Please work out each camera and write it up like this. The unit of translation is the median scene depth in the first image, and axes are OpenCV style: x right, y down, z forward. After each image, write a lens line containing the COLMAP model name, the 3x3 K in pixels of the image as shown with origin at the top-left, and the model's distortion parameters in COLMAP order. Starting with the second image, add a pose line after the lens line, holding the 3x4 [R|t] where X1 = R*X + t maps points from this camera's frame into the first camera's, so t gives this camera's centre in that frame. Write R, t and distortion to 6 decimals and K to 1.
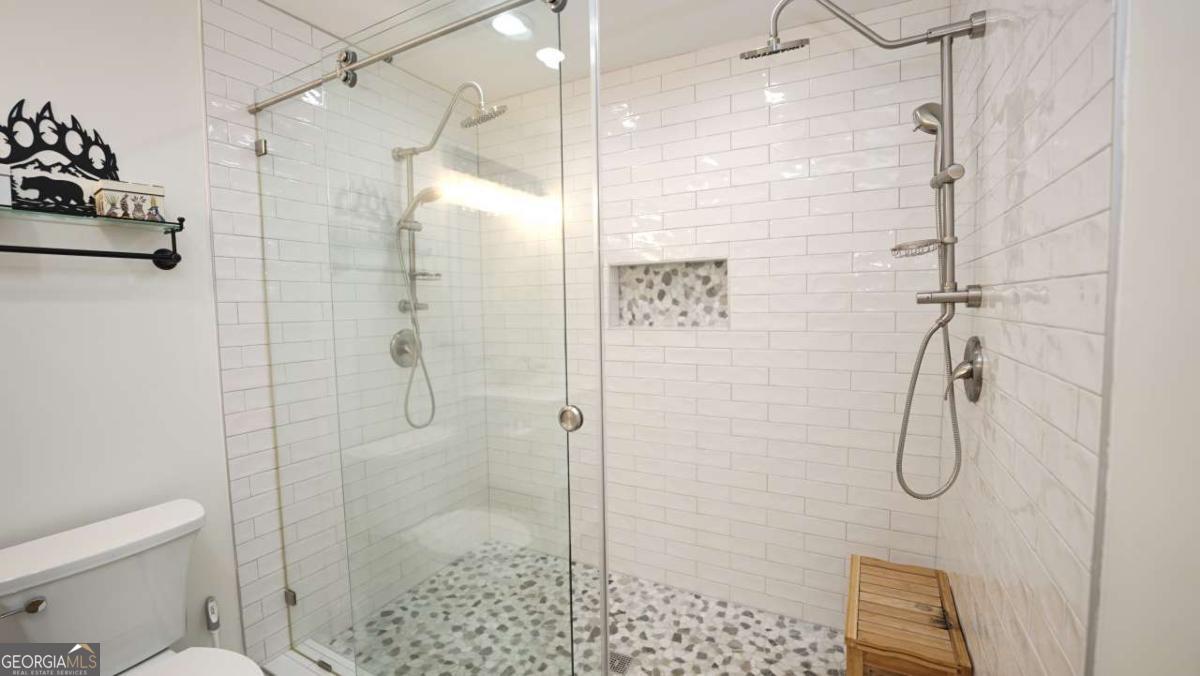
lens RADIAL K [[483.5, 0, 600.8], [0, 483.5, 337.2], [0, 0, 1]] dist [-0.033969, 0.005307]
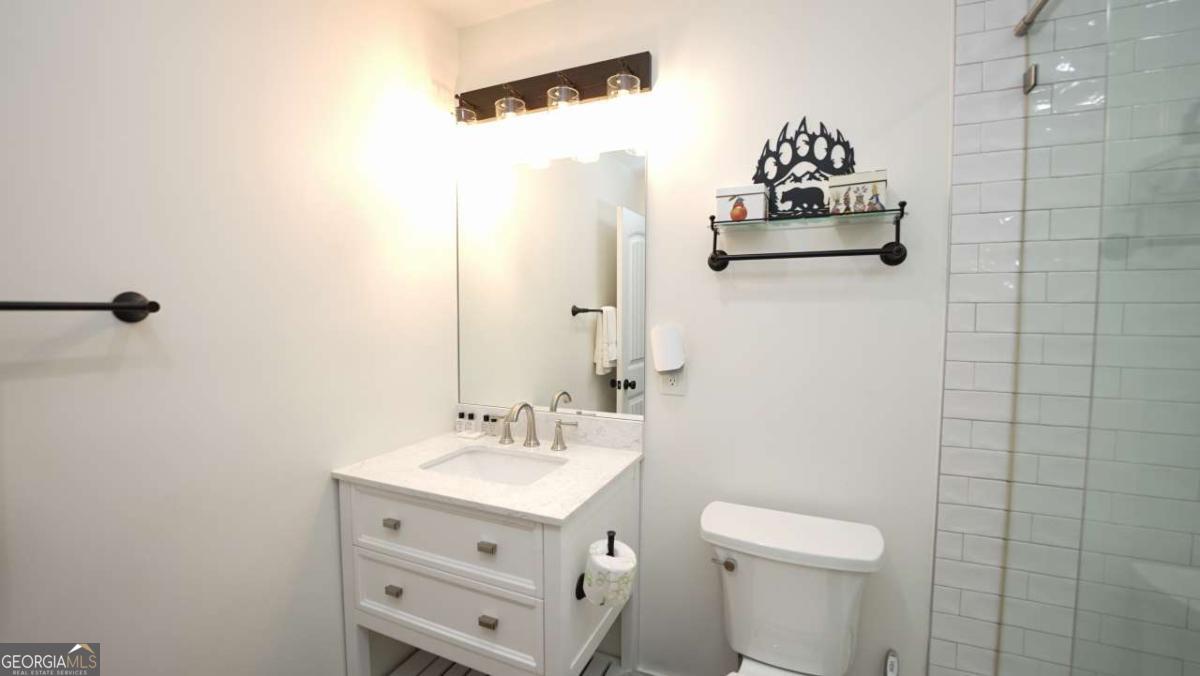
lens RADIAL K [[483.5, 0, 600.8], [0, 483.5, 337.2], [0, 0, 1]] dist [-0.033969, 0.005307]
pose [[0.084173, 0.072289, -0.993826, -0.066443], [-0.068709, 0.995412, 0.066585, -0.028595], [0.994079, 0.062680, 0.088753, 0.346195]]
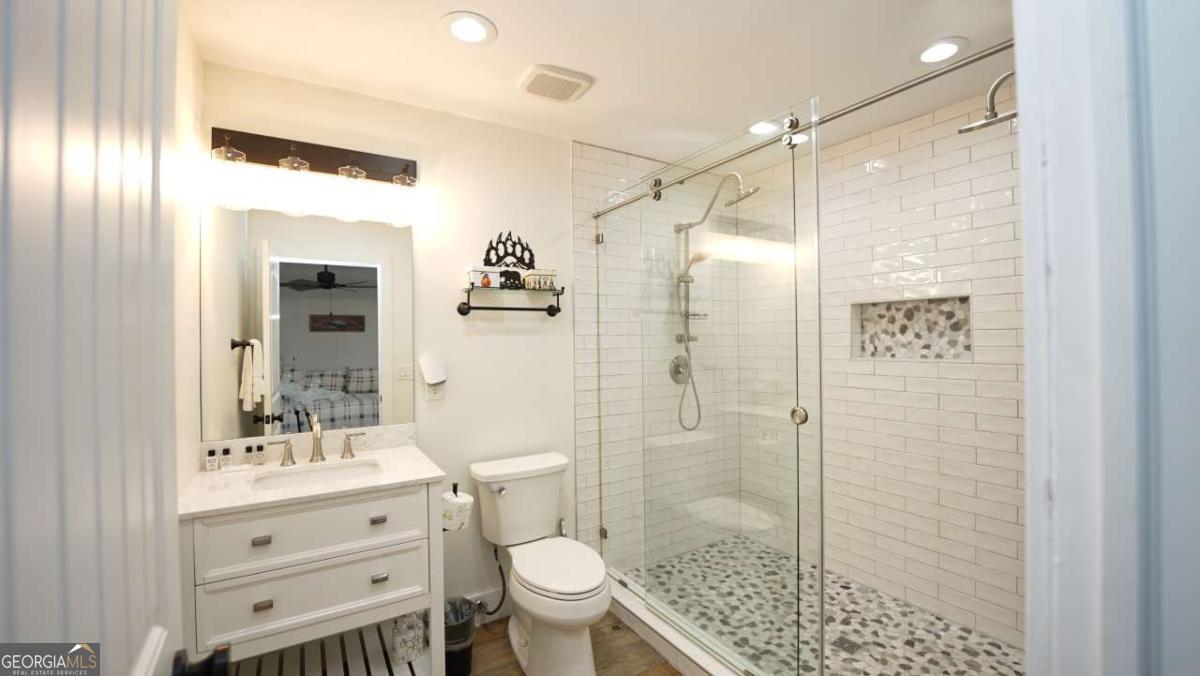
lens RADIAL K [[483.5, 0, 600.8], [0, 483.5, 337.2], [0, 0, 1]] dist [-0.033969, 0.005307]
pose [[0.870459, 0.003154, -0.492231, 0.086721], [-0.034866, 0.997863, -0.055264, 0.019756], [0.491004, 0.065267, 0.868709, -0.388898]]
